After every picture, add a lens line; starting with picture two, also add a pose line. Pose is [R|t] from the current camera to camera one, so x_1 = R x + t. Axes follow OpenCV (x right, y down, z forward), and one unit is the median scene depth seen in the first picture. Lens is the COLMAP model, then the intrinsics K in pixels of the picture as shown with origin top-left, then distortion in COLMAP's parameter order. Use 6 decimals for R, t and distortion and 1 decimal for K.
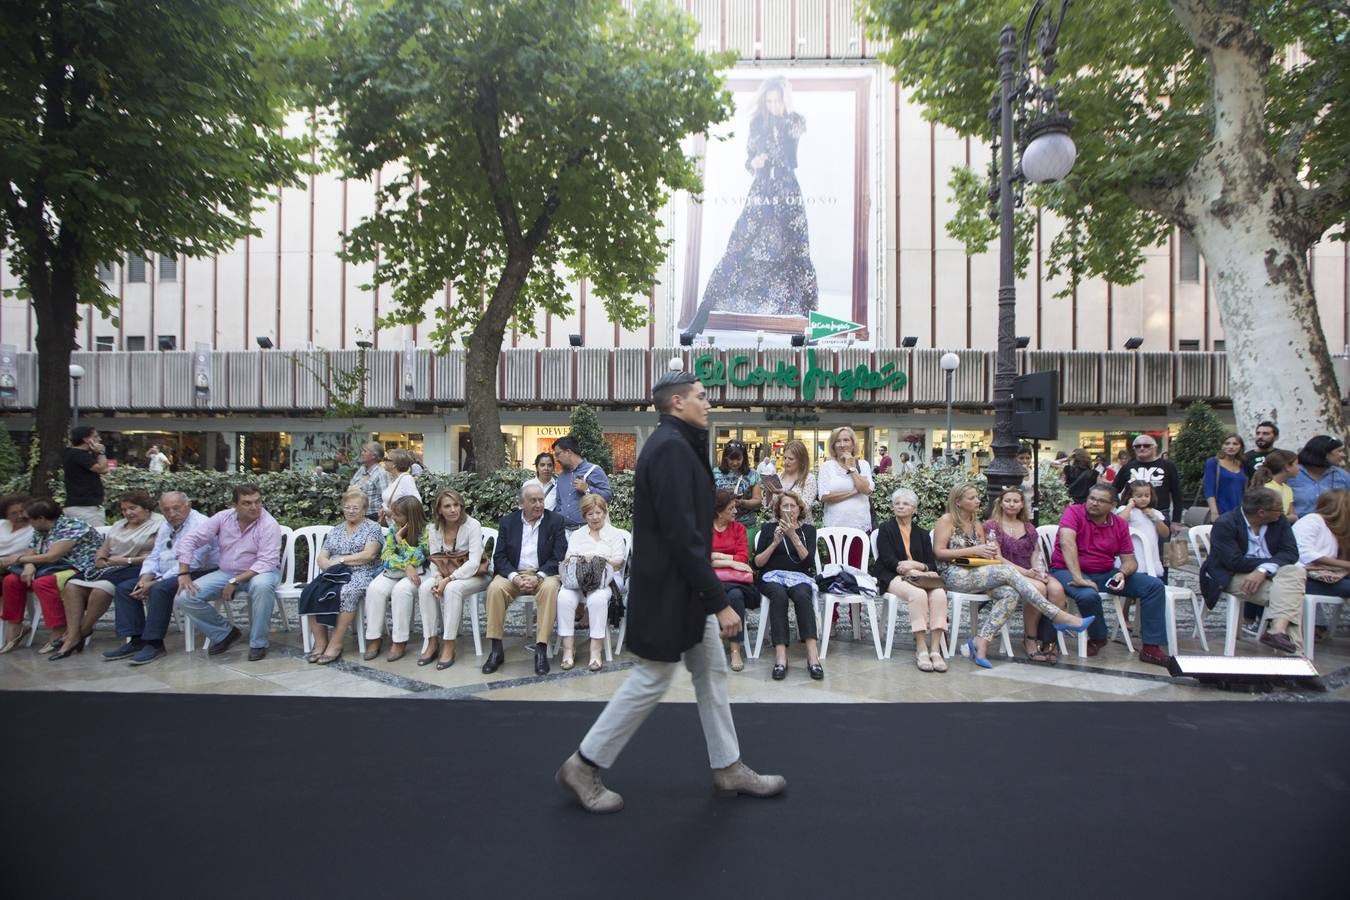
lens RADIAL K [[617.8, 0, 671.3], [0, 617.8, 449.4], [0, 0, 1]] dist [-0.045431, 0.013653]
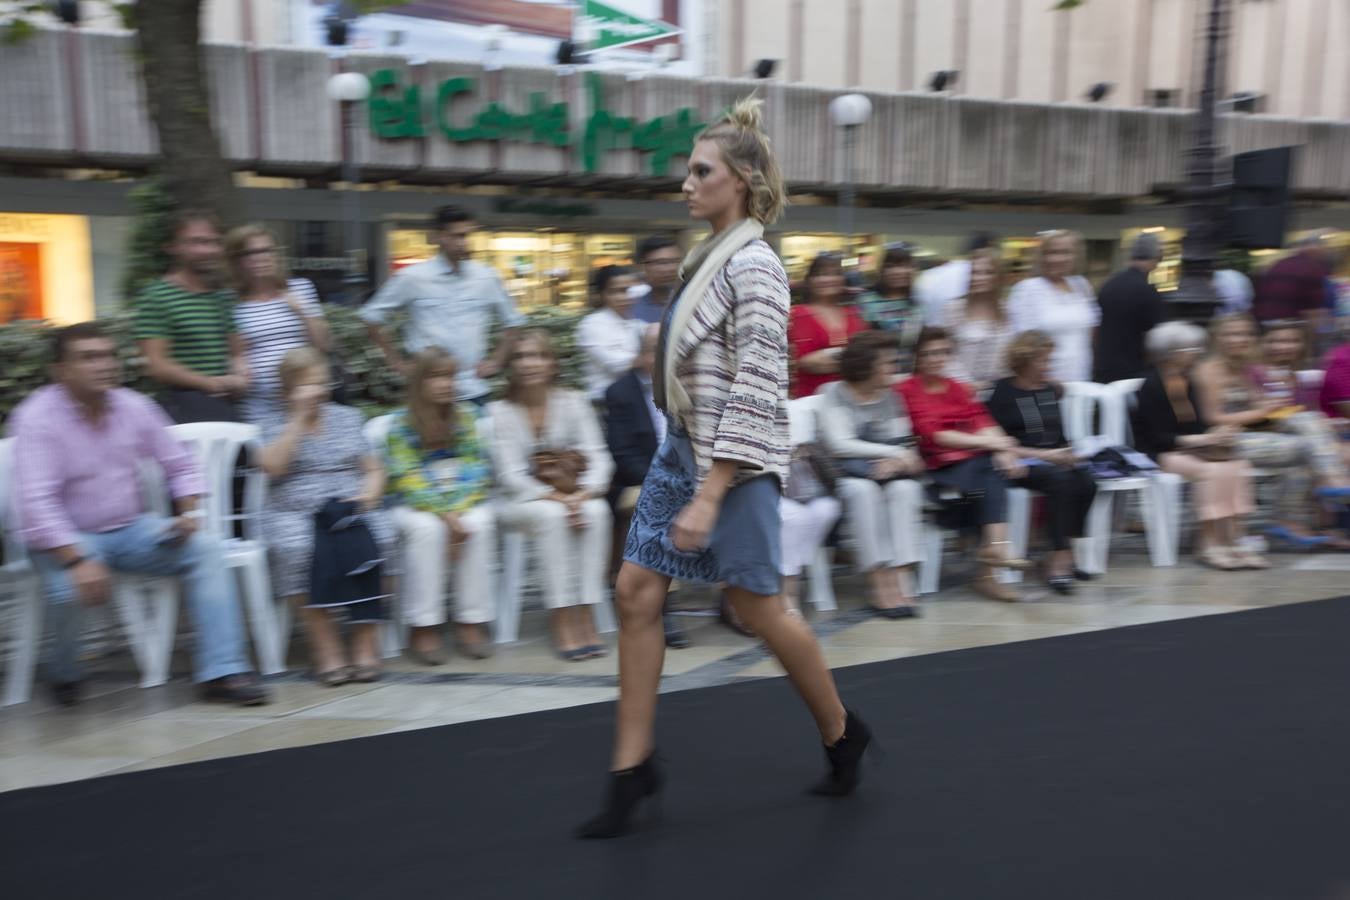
lens RADIAL K [[1280.4, 0, 667.2], [0, 1280.4, 445.7], [0, 0, 1]] dist [0.035371, 0.000000]
pose [[0.904537, -0.058785, 0.422324, -0.628560], [0.002179, 0.991076, 0.133284, 0.008057], [-0.426390, -0.119640, 0.896592, -0.048424]]
